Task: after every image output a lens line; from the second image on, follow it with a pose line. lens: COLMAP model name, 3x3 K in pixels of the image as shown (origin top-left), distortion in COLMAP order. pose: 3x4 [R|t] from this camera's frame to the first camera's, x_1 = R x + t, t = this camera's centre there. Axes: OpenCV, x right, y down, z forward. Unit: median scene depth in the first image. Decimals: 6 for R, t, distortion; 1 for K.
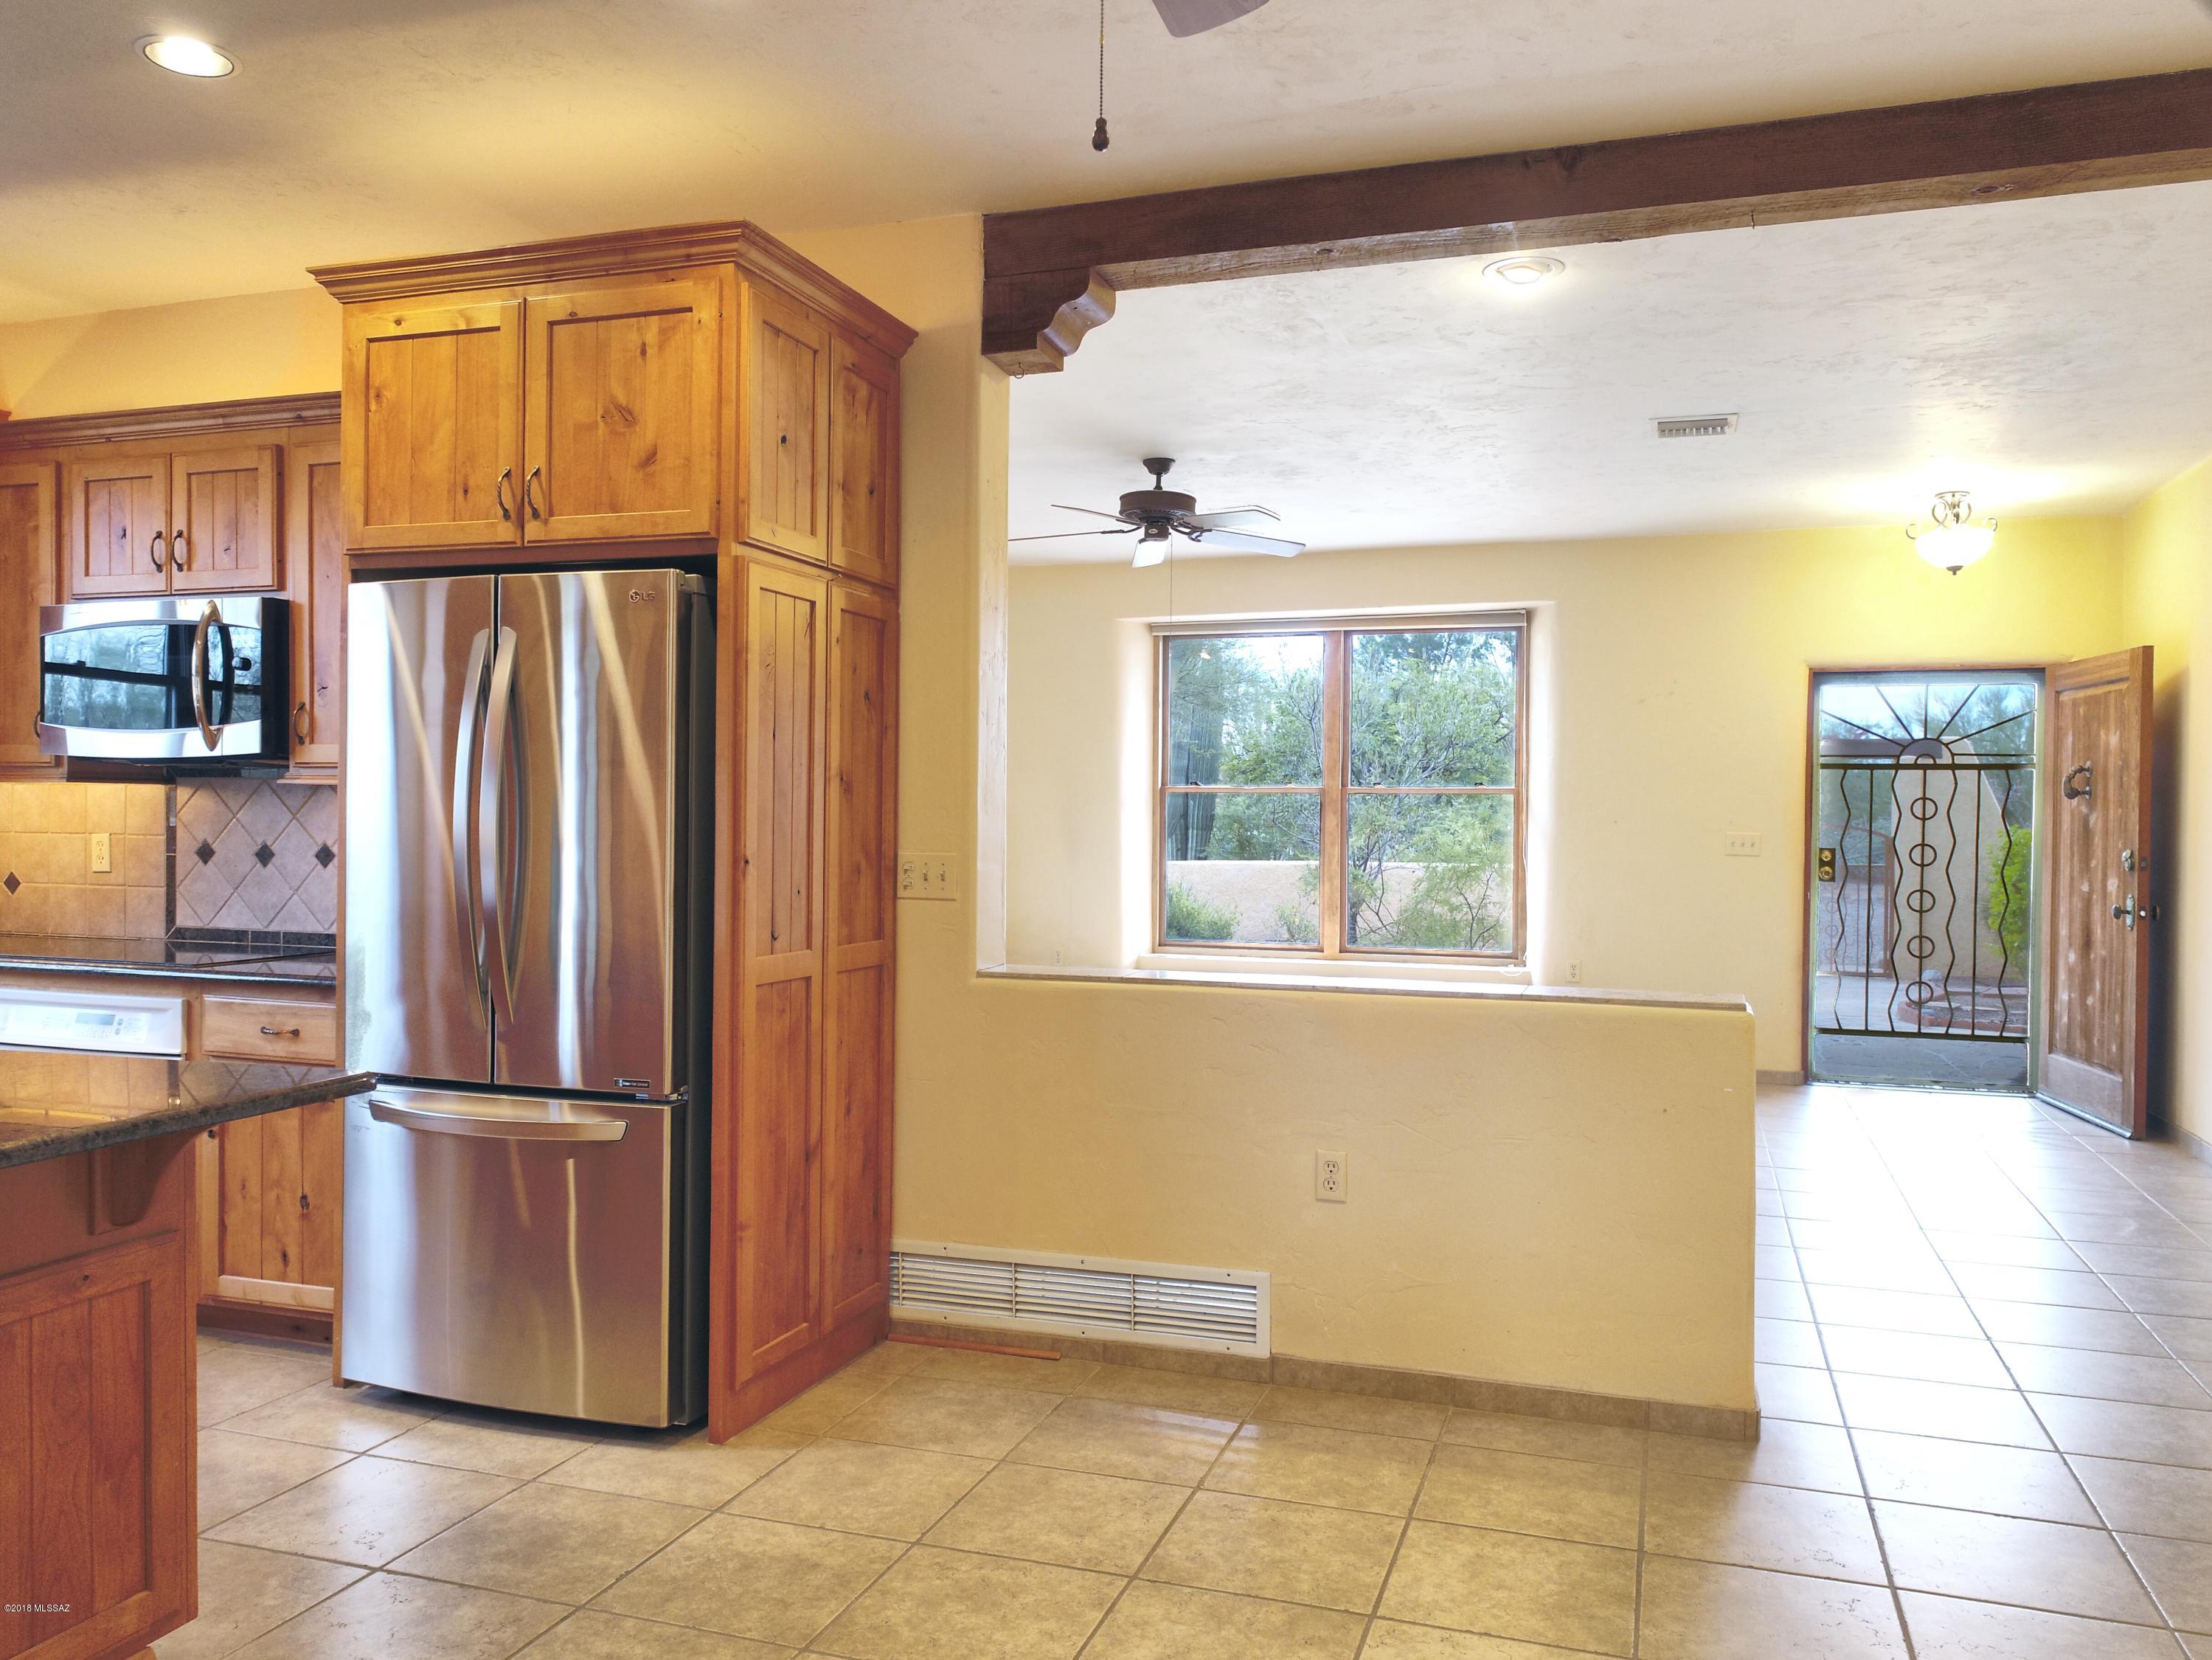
lens RADIAL K [[1673.7, 0, 1101.2], [0, 1673.7, 841.0], [0, 0, 1]] dist [0.002203, -0.001360]
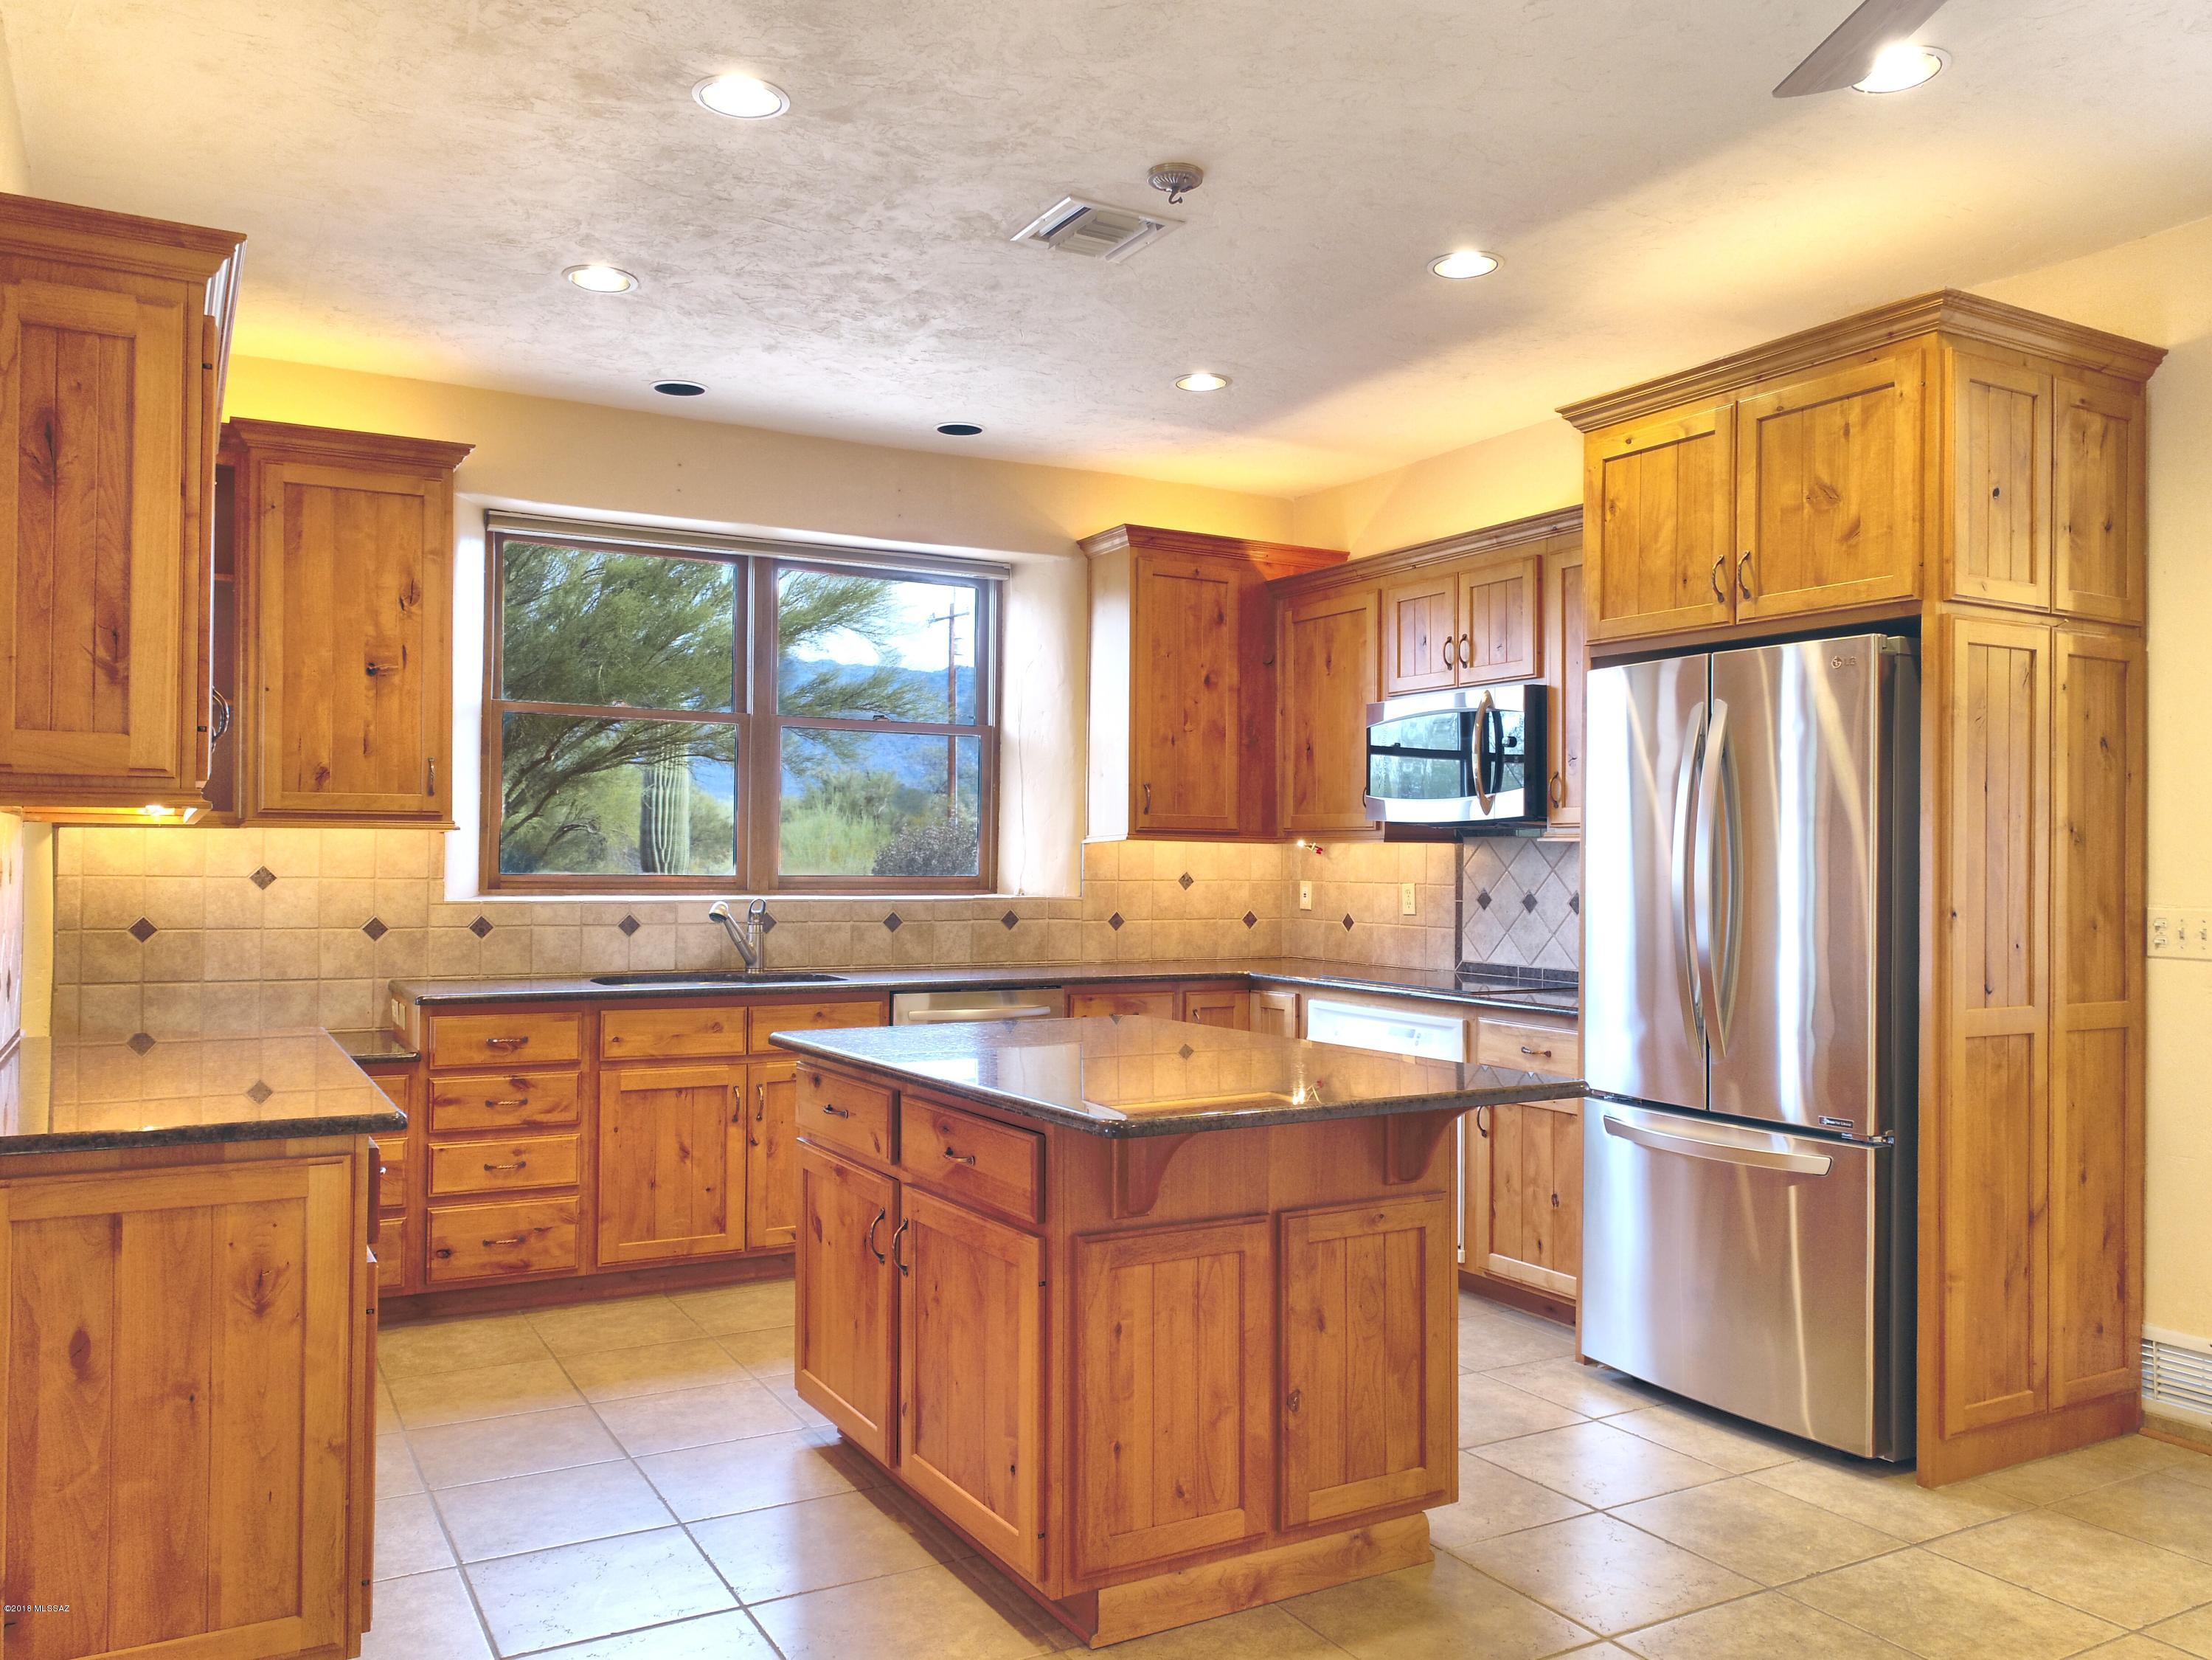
lens RADIAL K [[1673.7, 0, 1095.4], [0, 1673.7, 839.7], [0, 0, 1]] dist [0.002203, -0.001360]
pose [[0.742835, -0.012348, -0.669361, 0.075898], [-0.009443, 0.999537, -0.028918, 0.001505], [0.669408, 0.027802, 0.742374, -0.094702]]
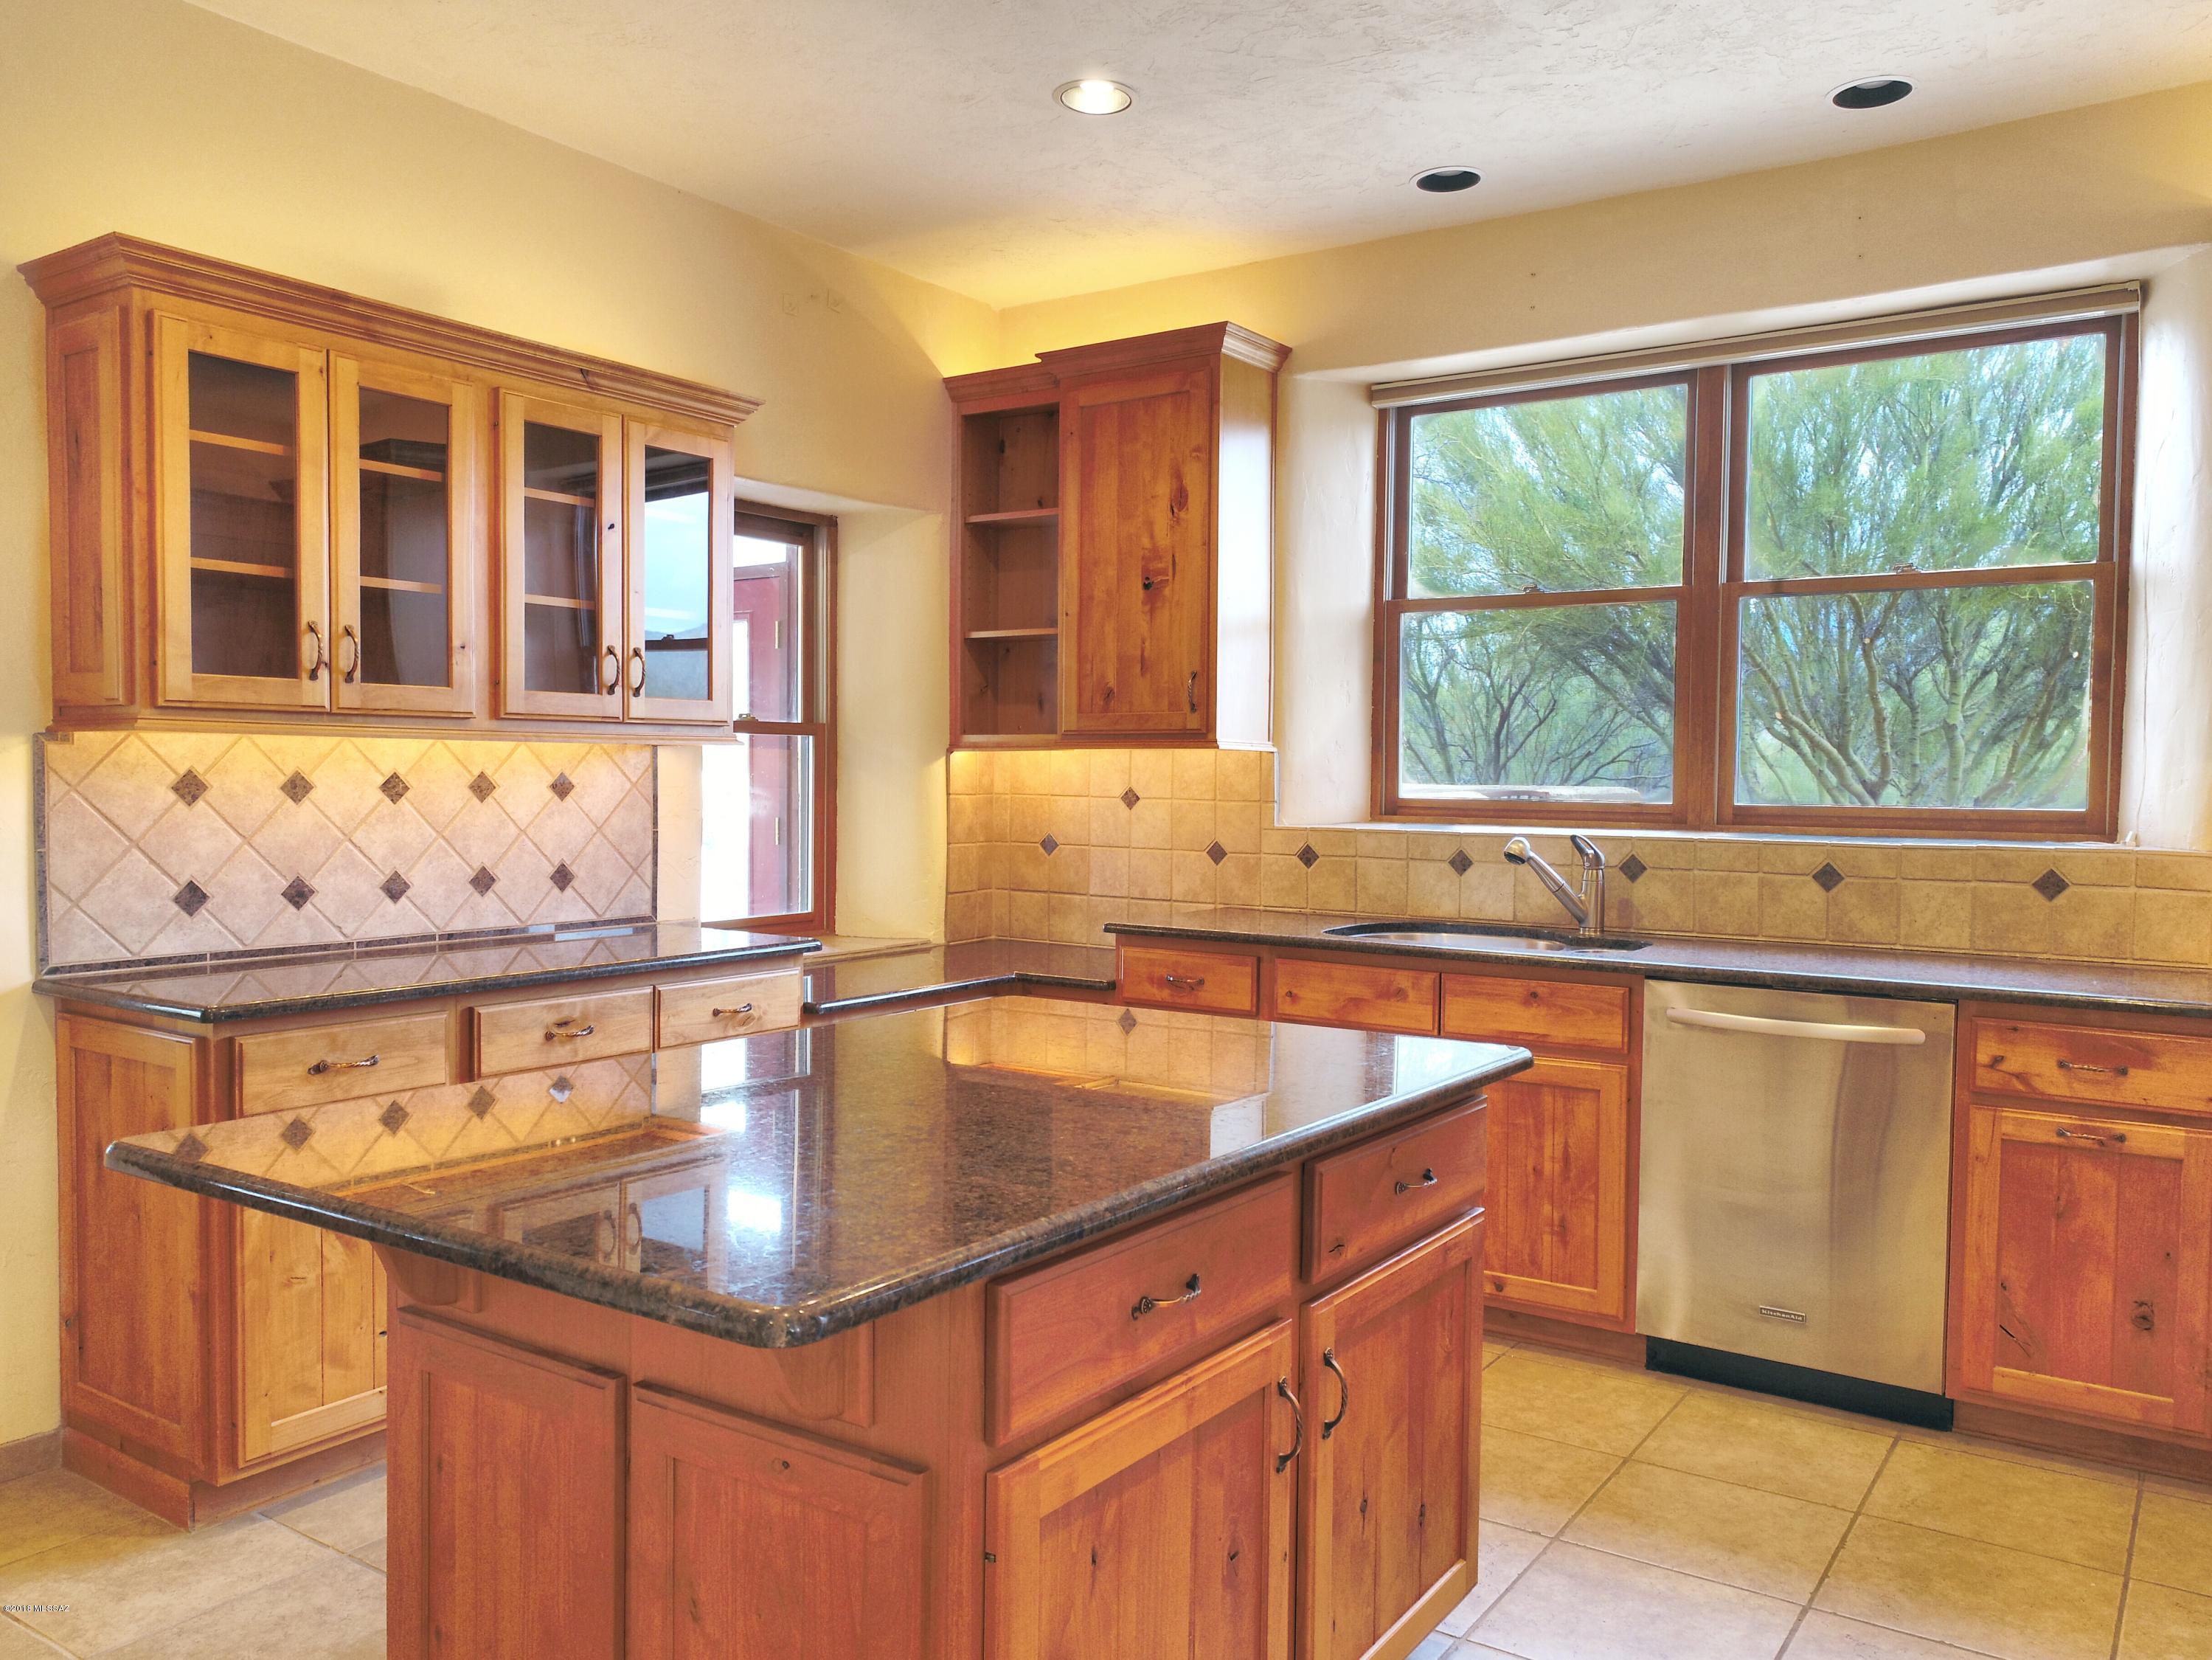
lens RADIAL K [[1673.7, 0, 1102.1], [0, 1673.7, 841.3], [0, 0, 1]] dist [0.002203, -0.001360]
pose [[-0.272177, 0.027083, -0.961866, 0.012472], [-0.025064, 0.999065, 0.035223, -0.013121], [0.961921, 0.033695, -0.271244, 0.809158]]
